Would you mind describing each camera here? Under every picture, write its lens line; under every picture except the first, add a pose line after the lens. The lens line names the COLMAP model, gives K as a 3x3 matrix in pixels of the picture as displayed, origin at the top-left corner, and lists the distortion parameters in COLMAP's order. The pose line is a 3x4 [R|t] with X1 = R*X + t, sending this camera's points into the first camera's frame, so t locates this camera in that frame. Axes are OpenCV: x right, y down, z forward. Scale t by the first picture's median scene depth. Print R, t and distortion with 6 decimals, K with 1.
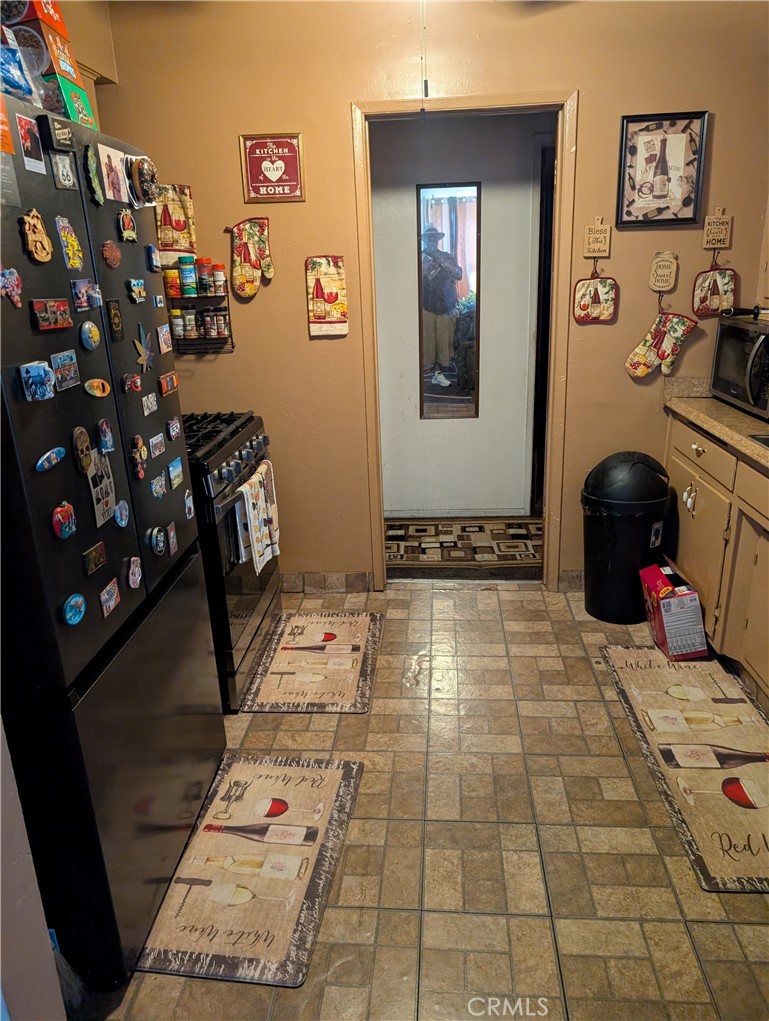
lens RADIAL K [[732.0, 0, 380.4], [0, 732.0, 510.1], [0, 0, 1]] dist [0.010304, -0.026108]
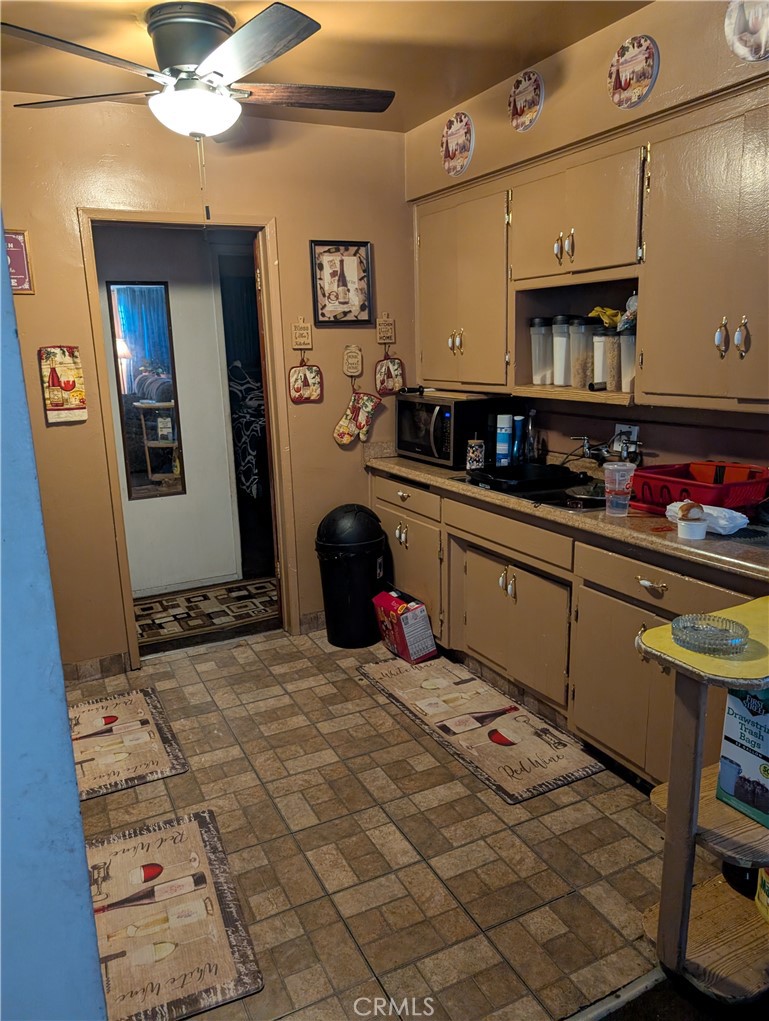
lens RADIAL K [[732.0, 0, 381.7], [0, 732.0, 513.8], [0, 0, 1]] dist [0.010304, -0.026108]
pose [[0.856347, -0.107257, 0.505140, -0.246888], [0.162401, 0.984497, -0.066273, 0.027324], [-0.490200, 0.138788, 0.860489, -0.076795]]
